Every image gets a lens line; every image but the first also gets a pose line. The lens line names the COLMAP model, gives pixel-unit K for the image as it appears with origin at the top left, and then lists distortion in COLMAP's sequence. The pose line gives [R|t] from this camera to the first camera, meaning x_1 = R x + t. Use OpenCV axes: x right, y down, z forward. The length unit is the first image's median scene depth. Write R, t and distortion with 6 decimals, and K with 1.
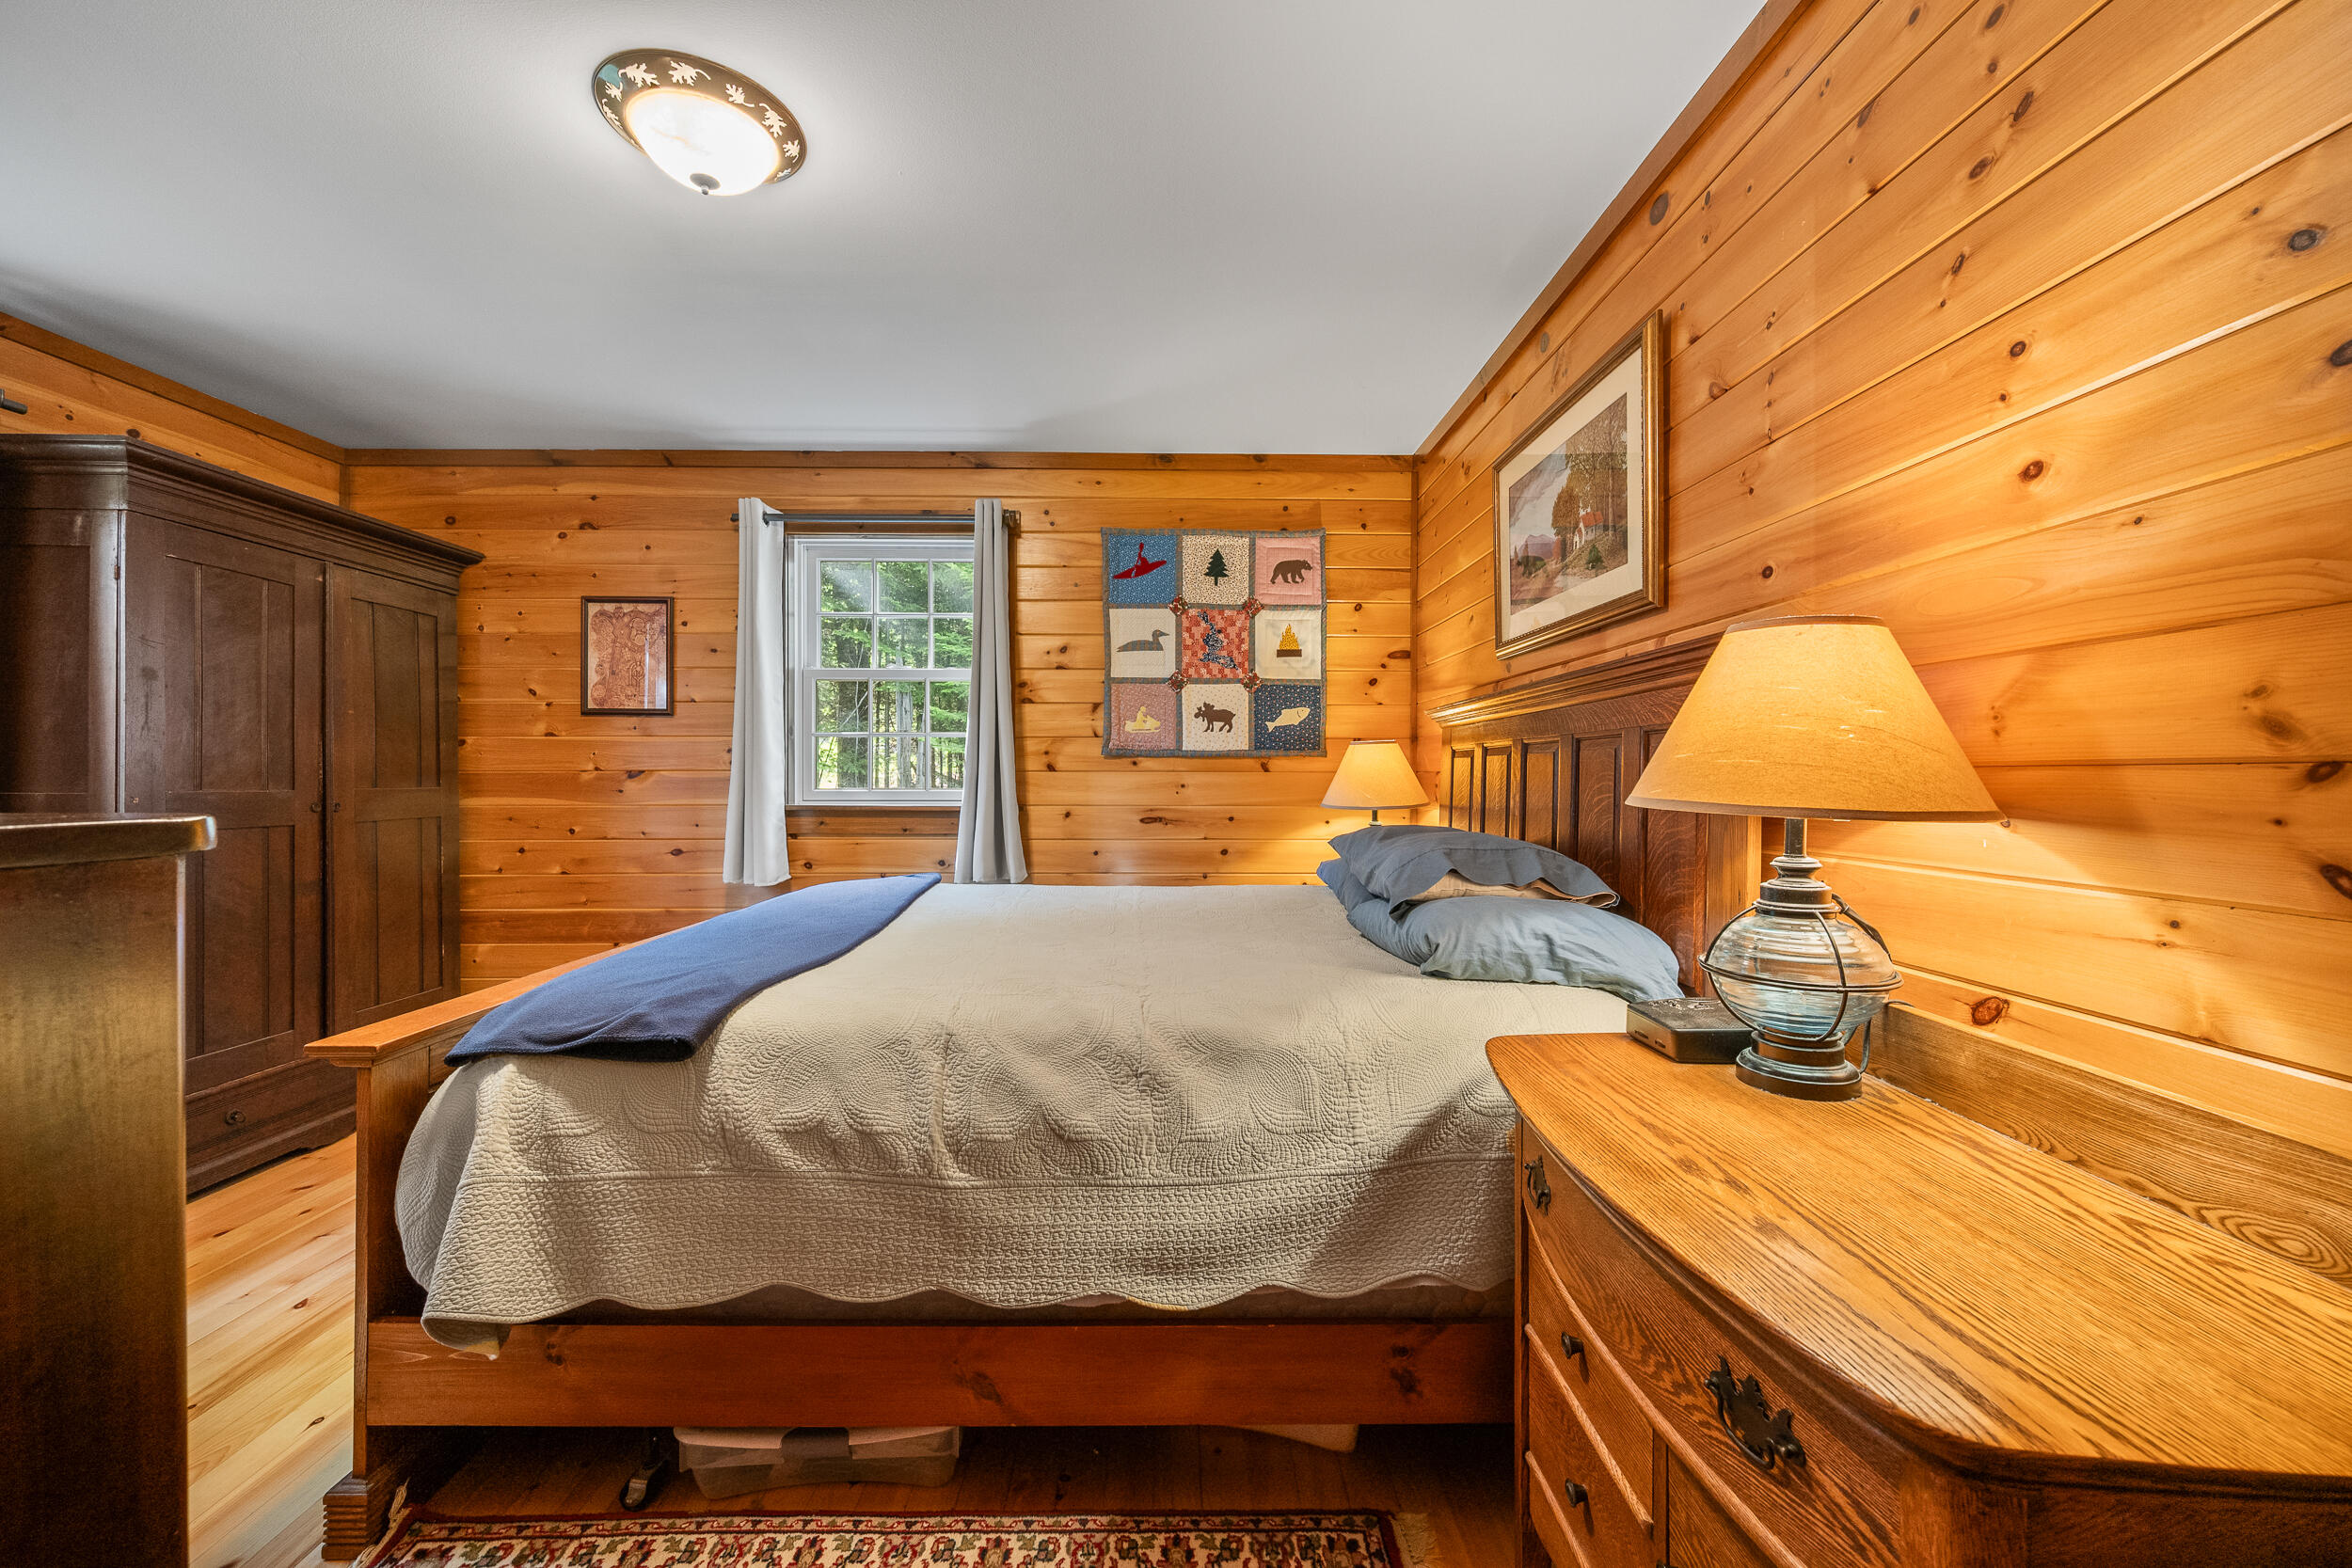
lens RADIAL K [[934.3, 0, 1178.6], [0, 934.3, 777.2], [0, 0, 1]] dist [0.002056, -0.001014]
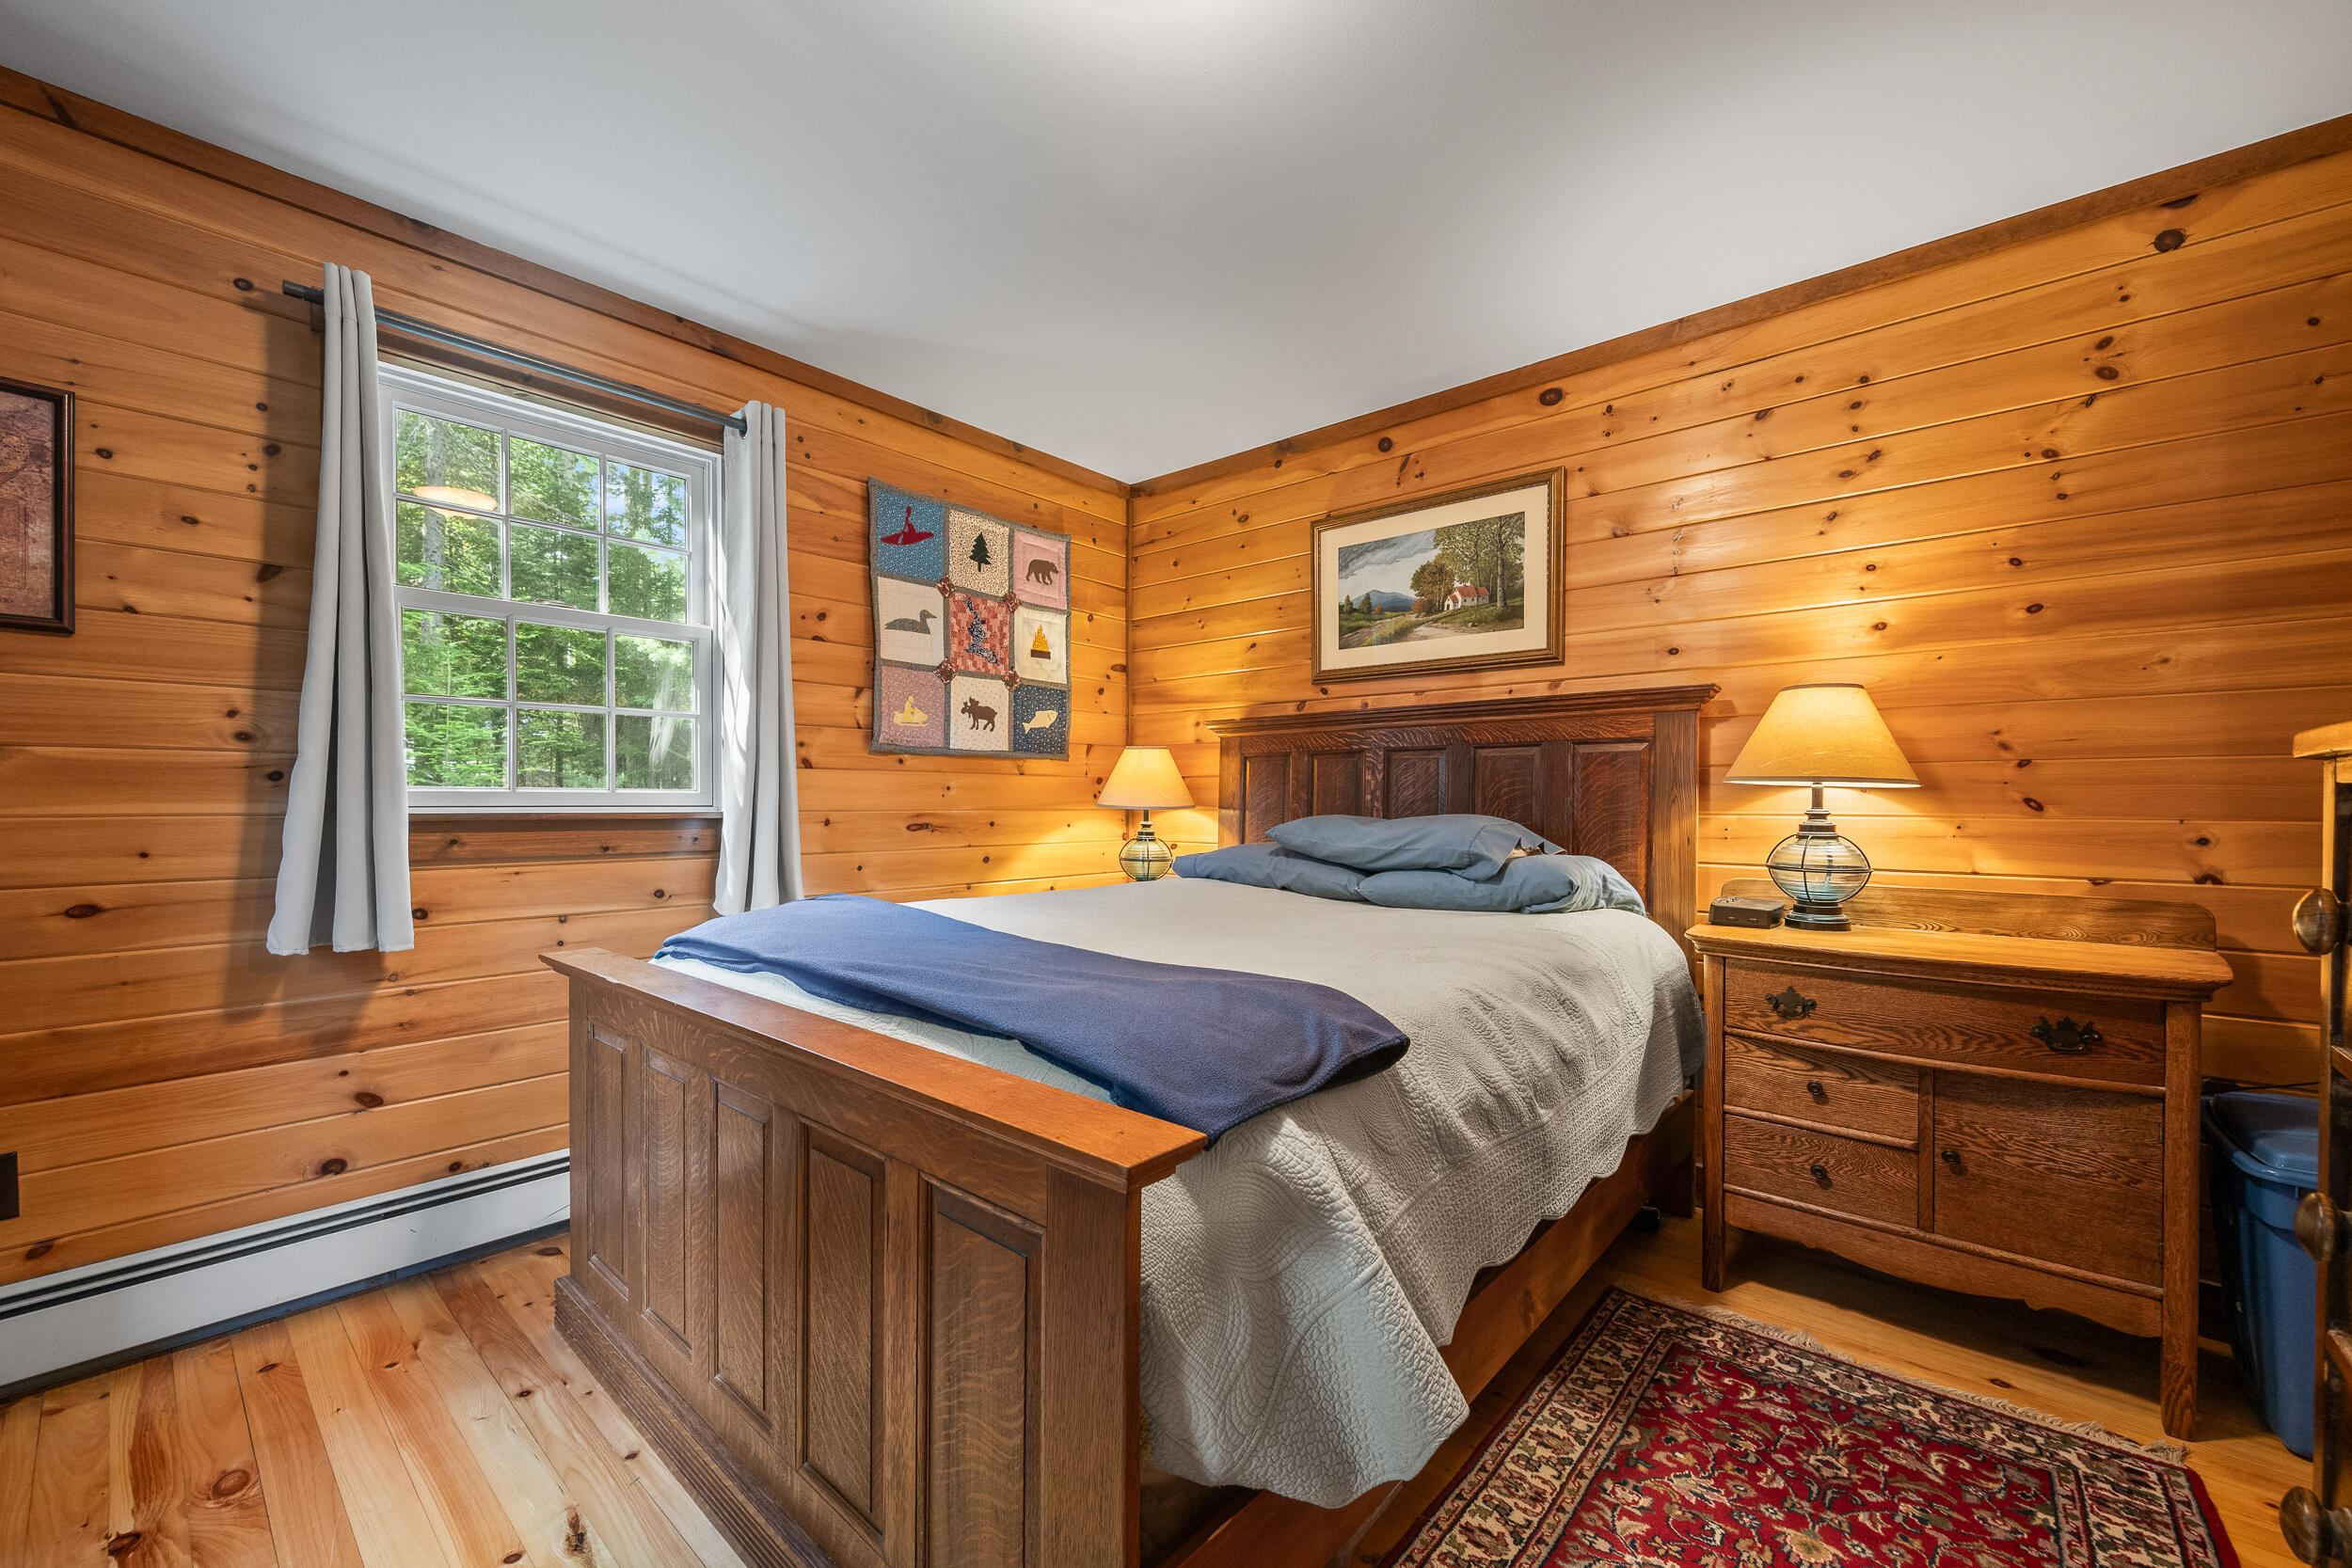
lens RADIAL K [[934.3, 0, 1211.5], [0, 934.3, 805.2], [0, 0, 1]] dist [0.002056, -0.001014]
pose [[0.656018, -0.003982, 0.754735, -0.509027], [0.000964, 0.999990, 0.004437, 0.022123], [-0.754745, -0.002183, 0.656015, 0.219448]]
